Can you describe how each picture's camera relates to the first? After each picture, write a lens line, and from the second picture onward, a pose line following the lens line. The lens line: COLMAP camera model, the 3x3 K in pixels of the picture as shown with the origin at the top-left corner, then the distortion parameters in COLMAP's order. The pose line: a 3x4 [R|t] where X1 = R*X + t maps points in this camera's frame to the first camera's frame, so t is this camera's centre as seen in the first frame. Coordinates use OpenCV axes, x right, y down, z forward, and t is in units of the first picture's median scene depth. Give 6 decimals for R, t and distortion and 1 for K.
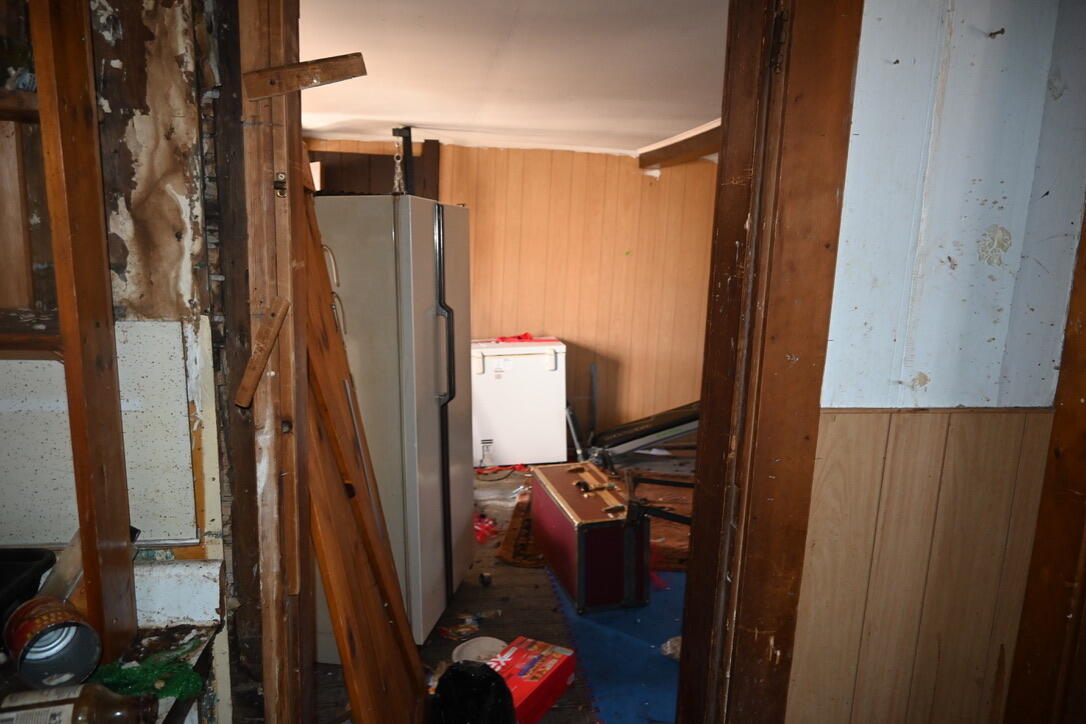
lens RADIAL K [[732.4, 0, 545.3], [0, 732.4, 357.0], [0, 0, 1]] dist [-0.018374, 0.008463]
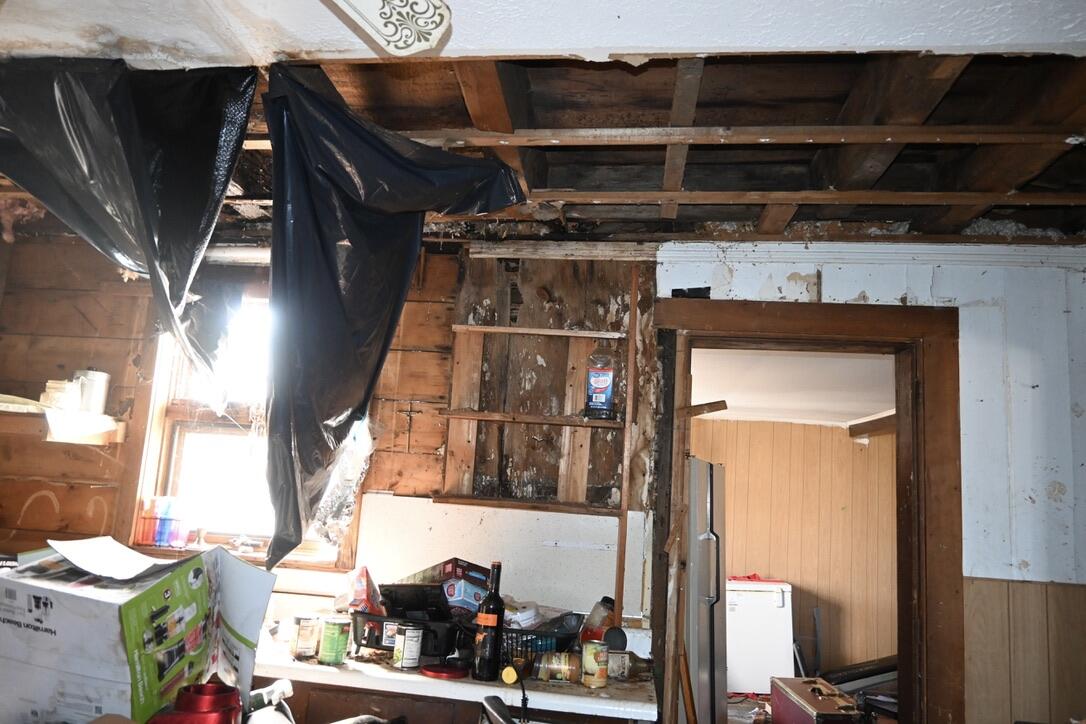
lens RADIAL K [[732.4, 0, 545.3], [0, 732.4, 357.0], [0, 0, 1]] dist [-0.018374, 0.008463]
pose [[0.964306, -0.015332, -0.264348, -0.150986], [-0.076208, 0.940013, -0.332517, 0.237651], [0.253589, 0.340793, 0.905292, -1.119379]]
